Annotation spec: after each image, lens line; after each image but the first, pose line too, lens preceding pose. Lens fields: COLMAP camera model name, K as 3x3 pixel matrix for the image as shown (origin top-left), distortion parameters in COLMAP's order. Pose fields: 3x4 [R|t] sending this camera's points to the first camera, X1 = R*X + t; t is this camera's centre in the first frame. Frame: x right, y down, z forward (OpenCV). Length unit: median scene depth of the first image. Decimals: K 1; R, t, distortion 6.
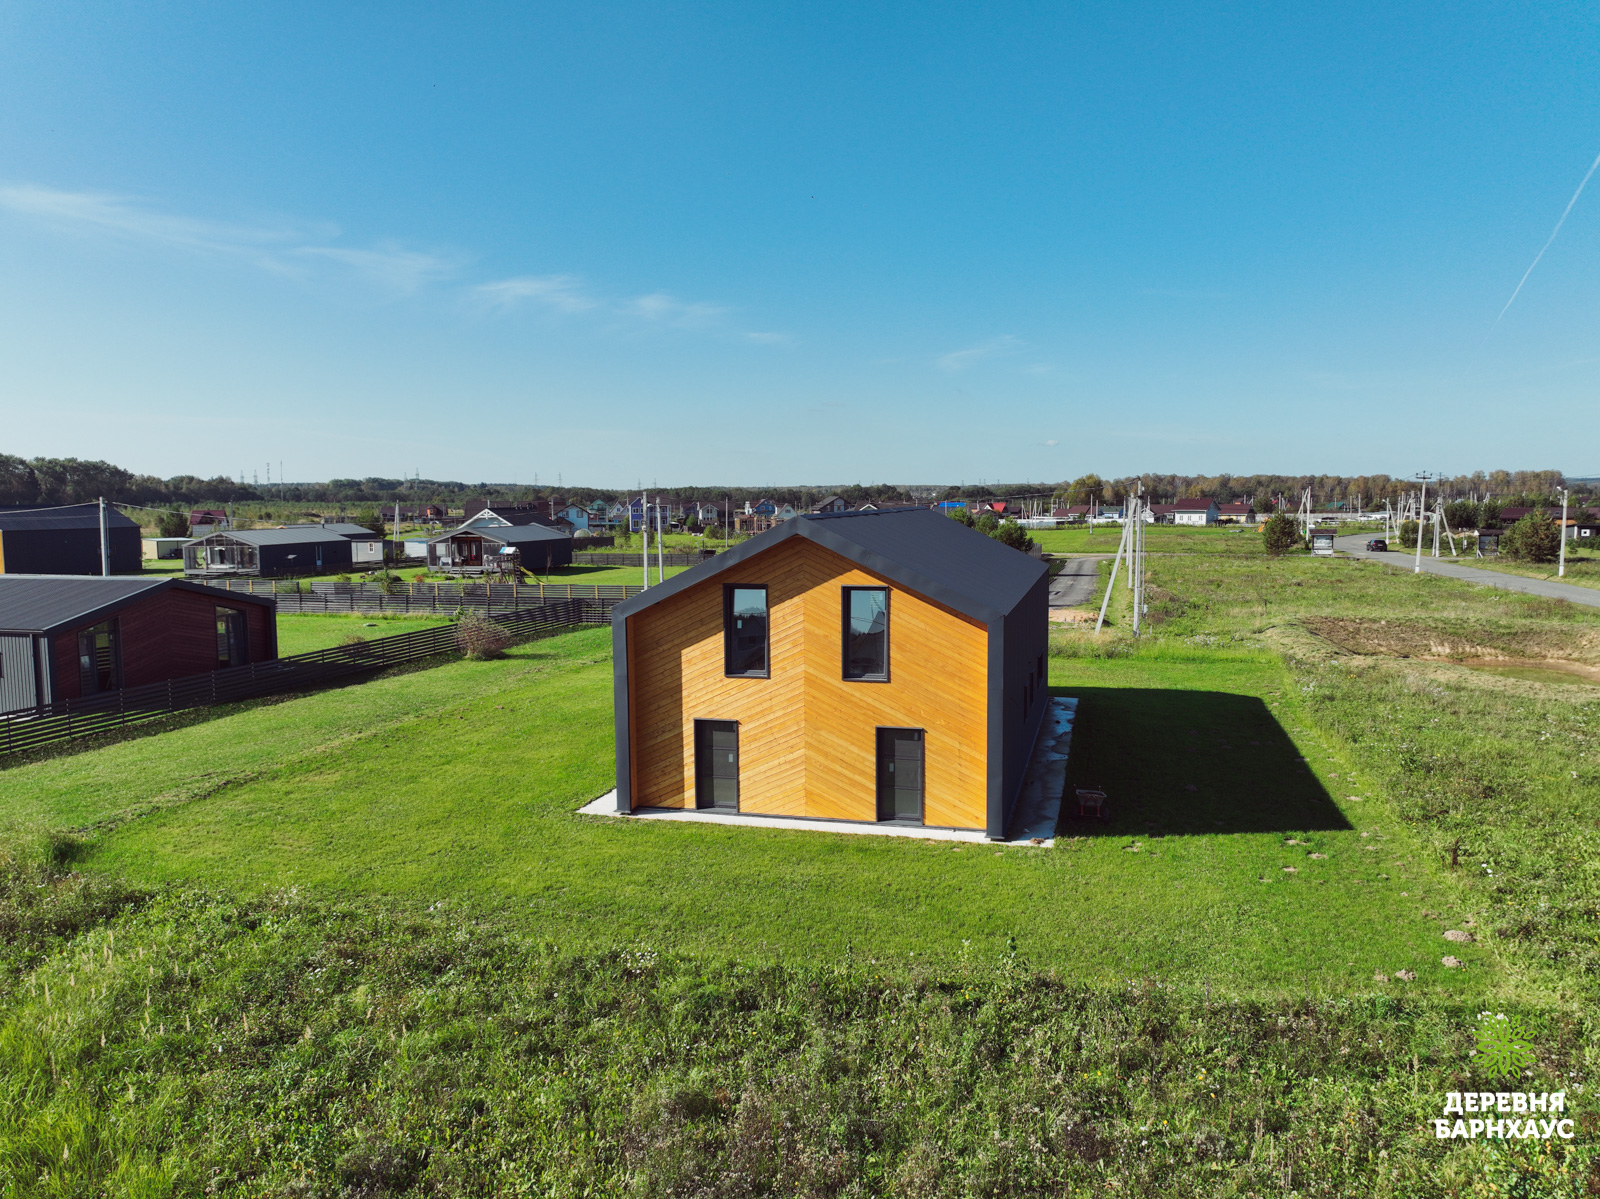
lens RADIAL K [[1129.8, 0, 800.0], [0, 1129.8, 599.5], [0, 0, 1]] dist [0.089889, -0.222231]
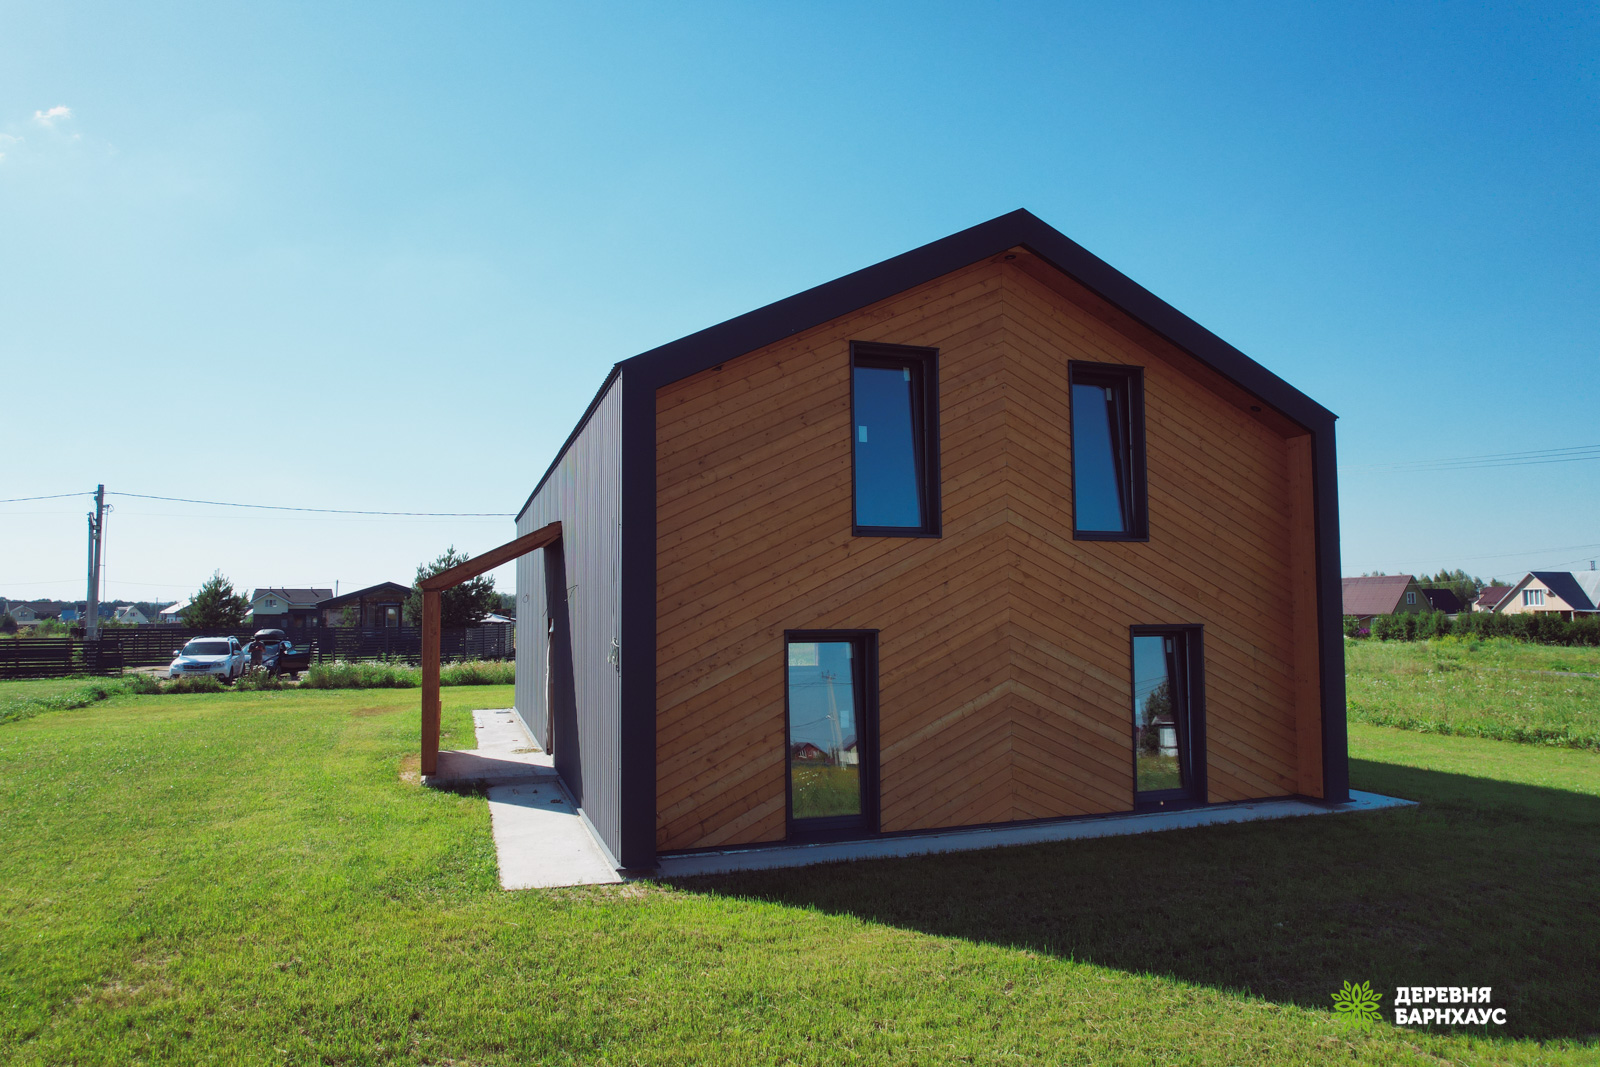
lens RADIAL K [[1017.6, 0, 800.0], [0, 1017.6, 533.5], [0, 0, 1]] dist [-0.028119, 0.003346]
pose [[0.814110, 0.046342, 0.578859, -0.326528], [0.042995, 0.989265, -0.139666, 0.124179], [-0.579117, 0.138592, 0.803378, 0.673569]]
